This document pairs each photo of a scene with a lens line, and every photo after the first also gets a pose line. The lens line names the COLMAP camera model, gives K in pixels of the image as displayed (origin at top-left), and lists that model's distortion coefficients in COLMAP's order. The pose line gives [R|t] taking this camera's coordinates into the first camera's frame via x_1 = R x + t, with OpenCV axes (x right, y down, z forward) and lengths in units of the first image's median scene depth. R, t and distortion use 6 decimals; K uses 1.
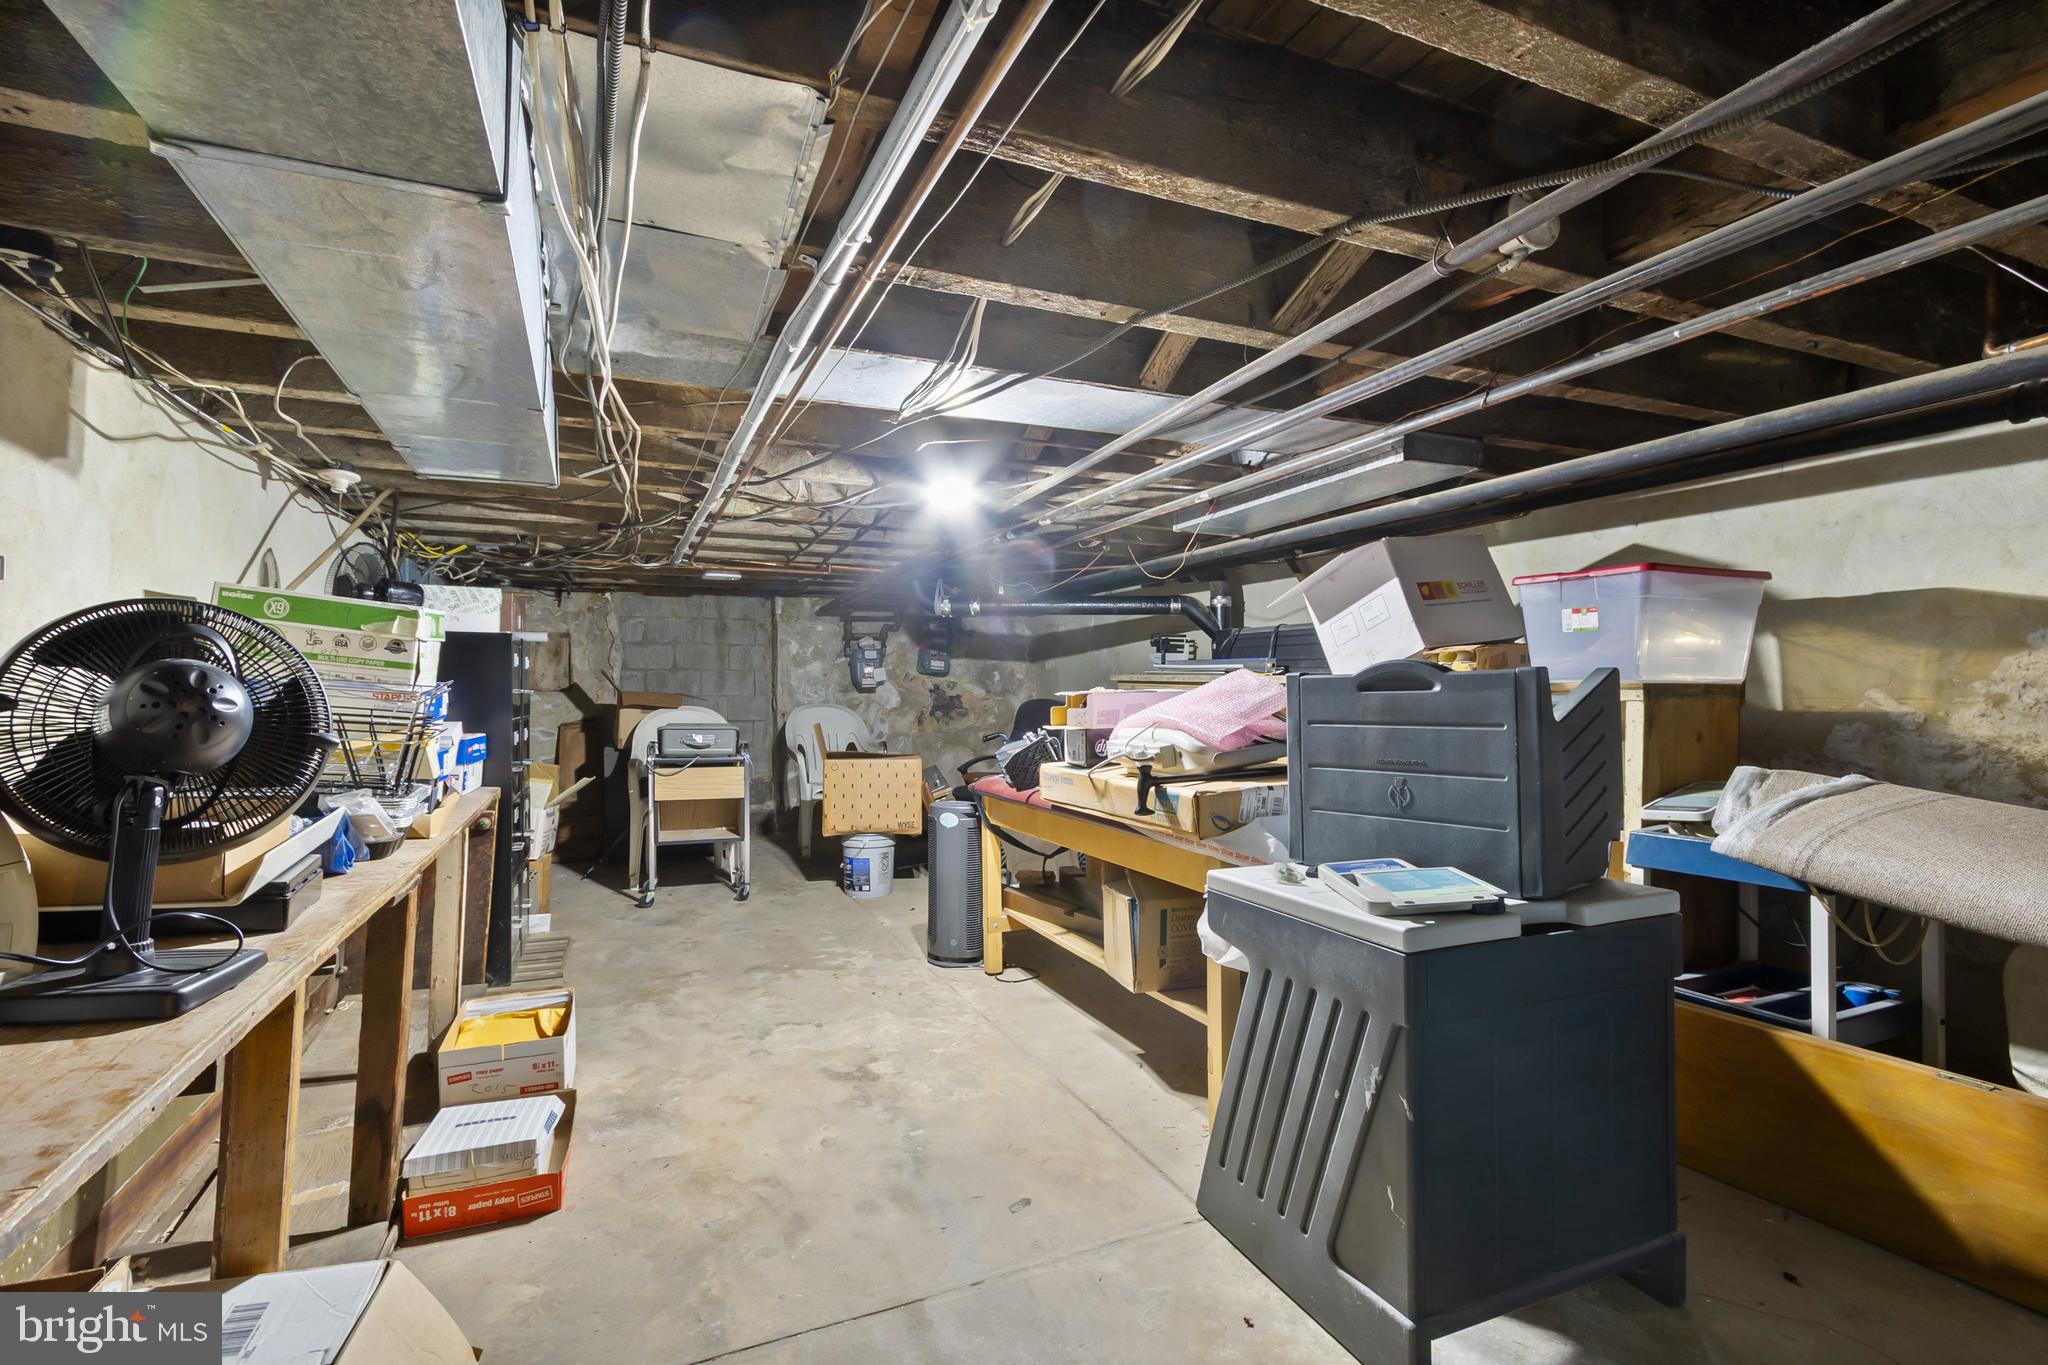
lens RADIAL K [[939.1, 0, 1012.0], [0, 939.1, 688.7], [0, 0, 1]] dist [0.004959, 0.000224]
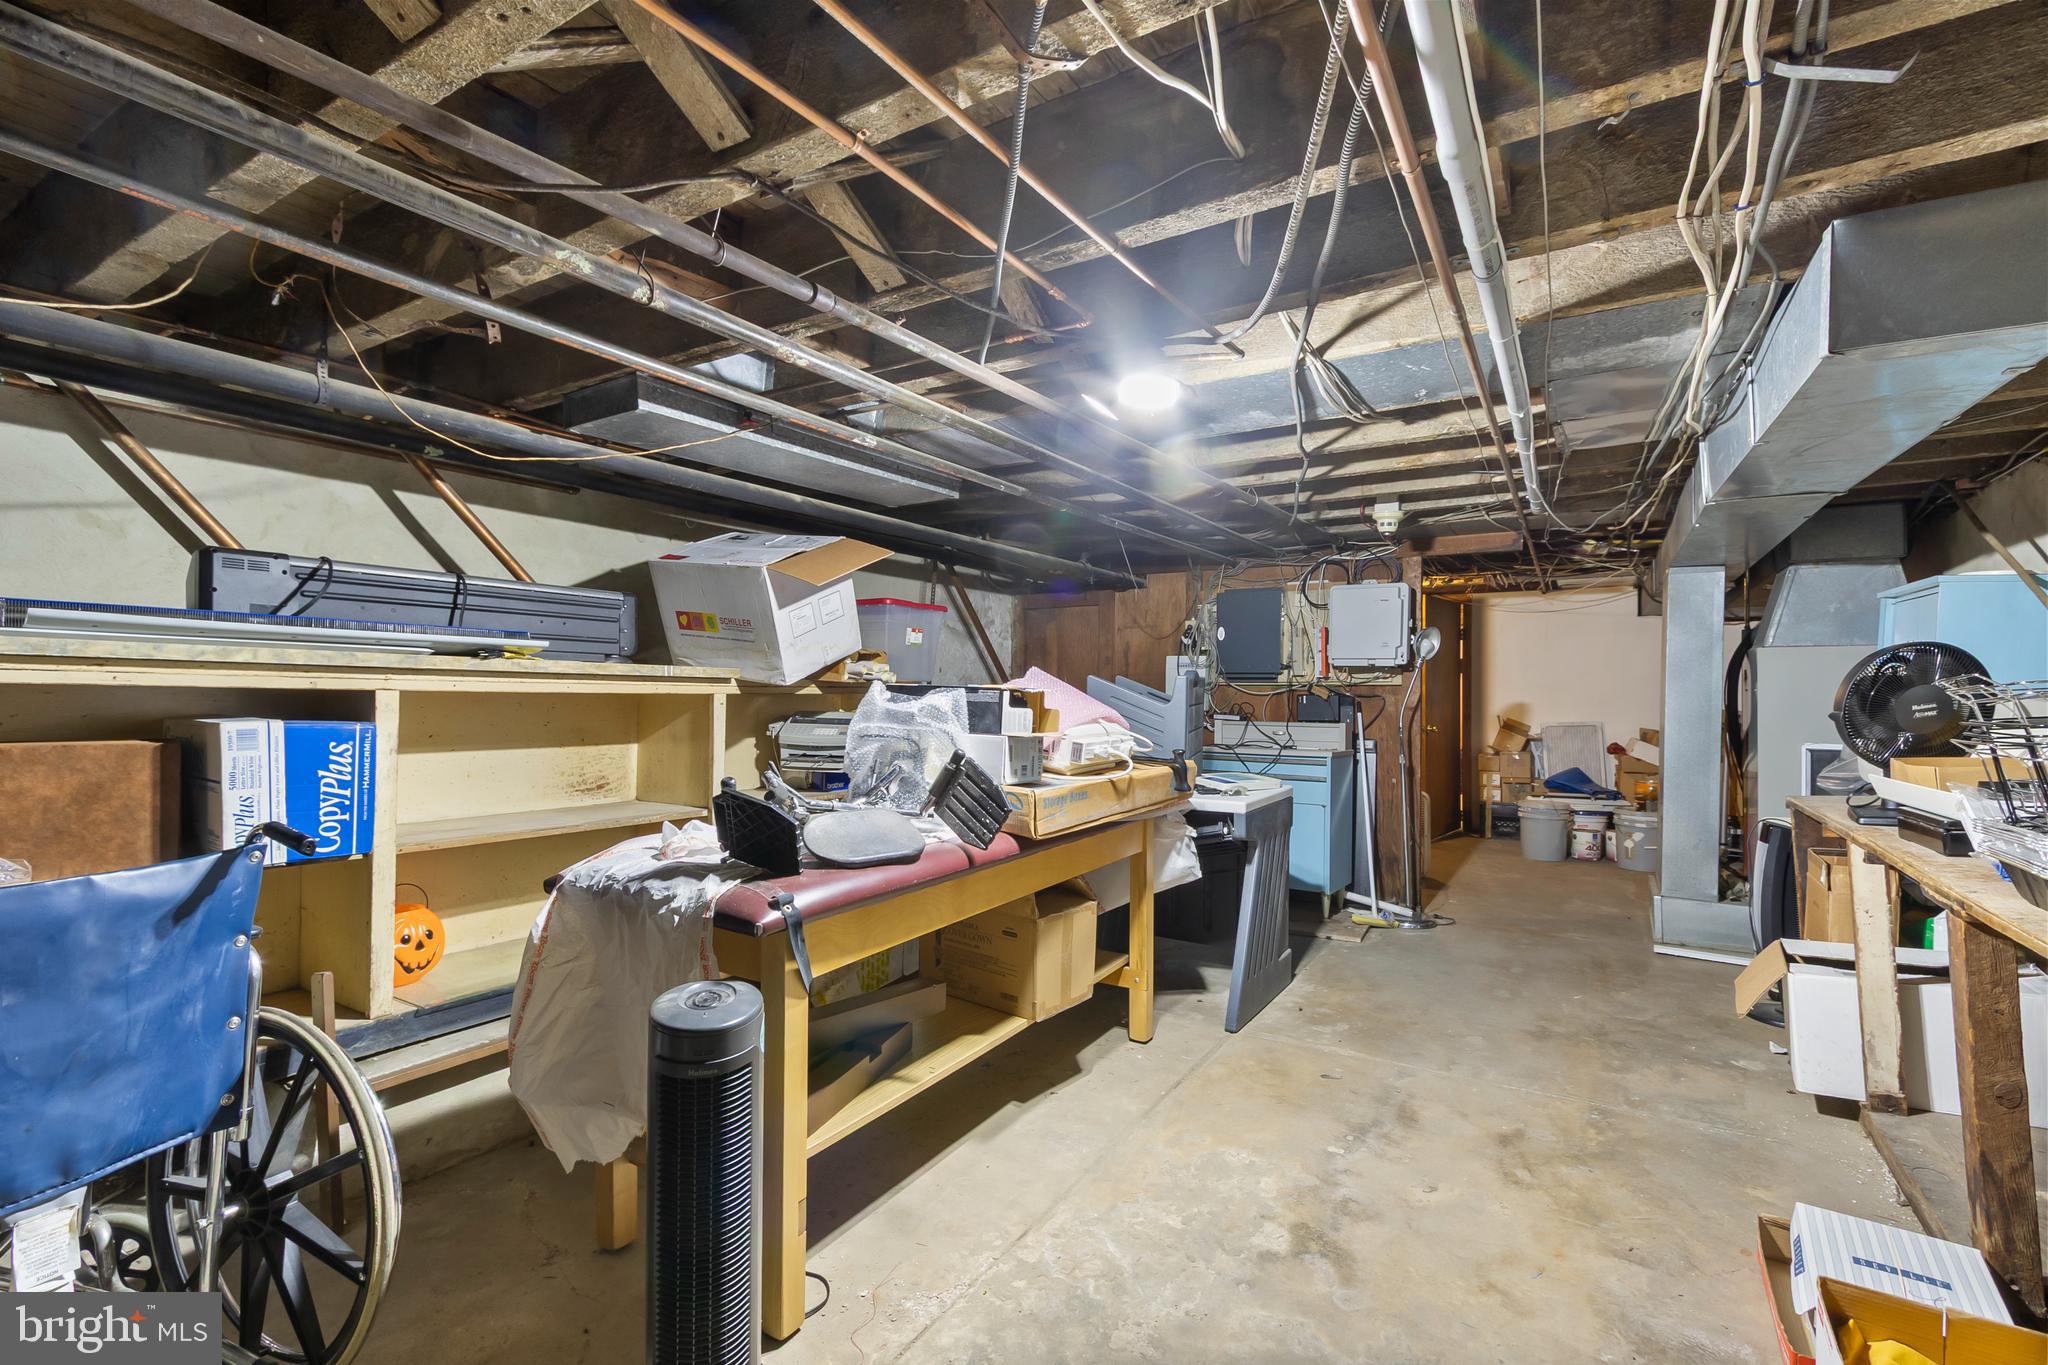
lens RADIAL K [[939.1, 0, 1012.0], [0, 939.1, 688.7], [0, 0, 1]] dist [0.004959, 0.000224]
pose [[-0.582859, -0.006843, 0.812544, -0.660093], [-0.006084, 0.999973, 0.004057, -0.000523], [-0.812550, -0.002578, -0.582885, 1.760922]]
